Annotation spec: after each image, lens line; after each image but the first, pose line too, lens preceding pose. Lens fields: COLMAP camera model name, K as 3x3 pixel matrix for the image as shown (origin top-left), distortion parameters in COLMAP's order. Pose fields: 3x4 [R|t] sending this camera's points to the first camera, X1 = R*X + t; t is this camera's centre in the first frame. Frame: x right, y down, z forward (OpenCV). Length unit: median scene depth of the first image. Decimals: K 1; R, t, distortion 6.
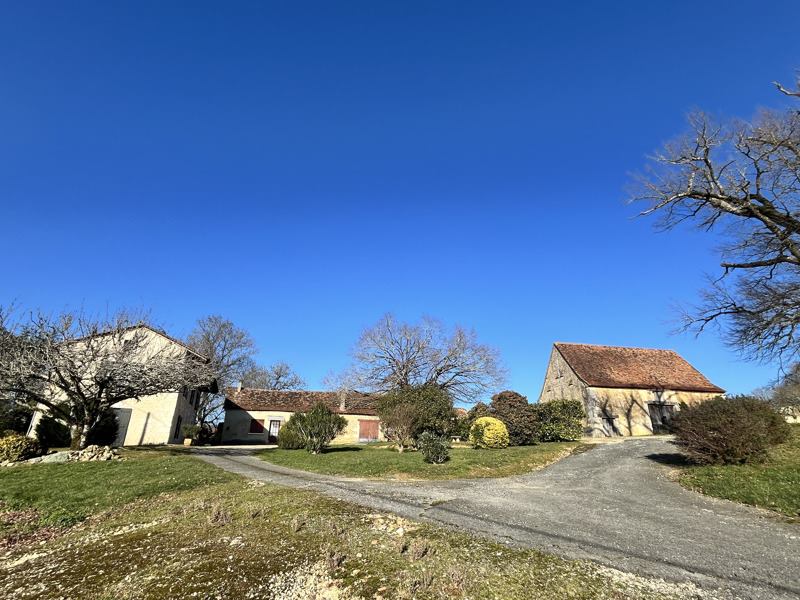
lens RADIAL K [[397.4, 0, 400.0], [0, 397.4, 300.0], [0, 0, 1]] dist [-0.000496, -0.000140]
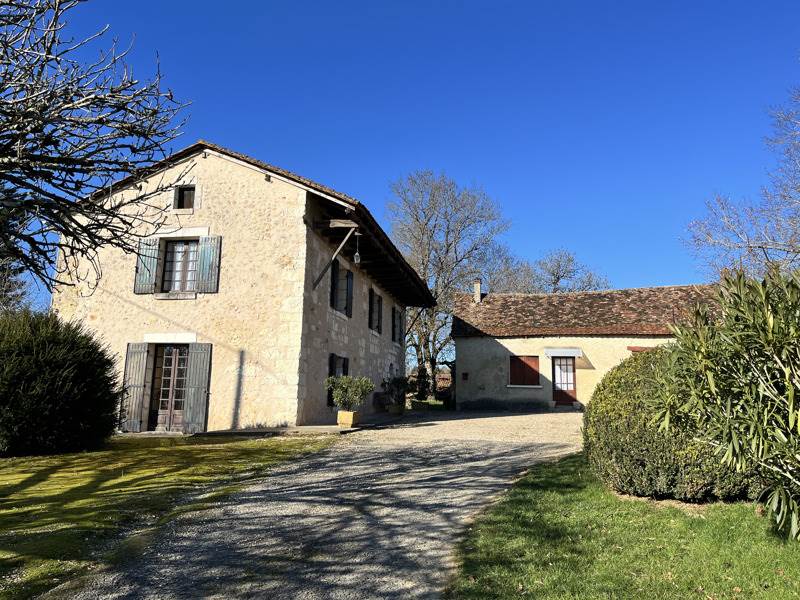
lens RADIAL K [[510.7, 0, 400.0], [0, 510.7, 300.0], [0, 0, 1]] dist [-0.000560, -0.000096]
pose [[0.825633, -0.093470, -0.556411, -0.148316], [0.194775, 0.972772, 0.125604, 0.141143], [0.529521, -0.212078, 0.821359, 0.472455]]
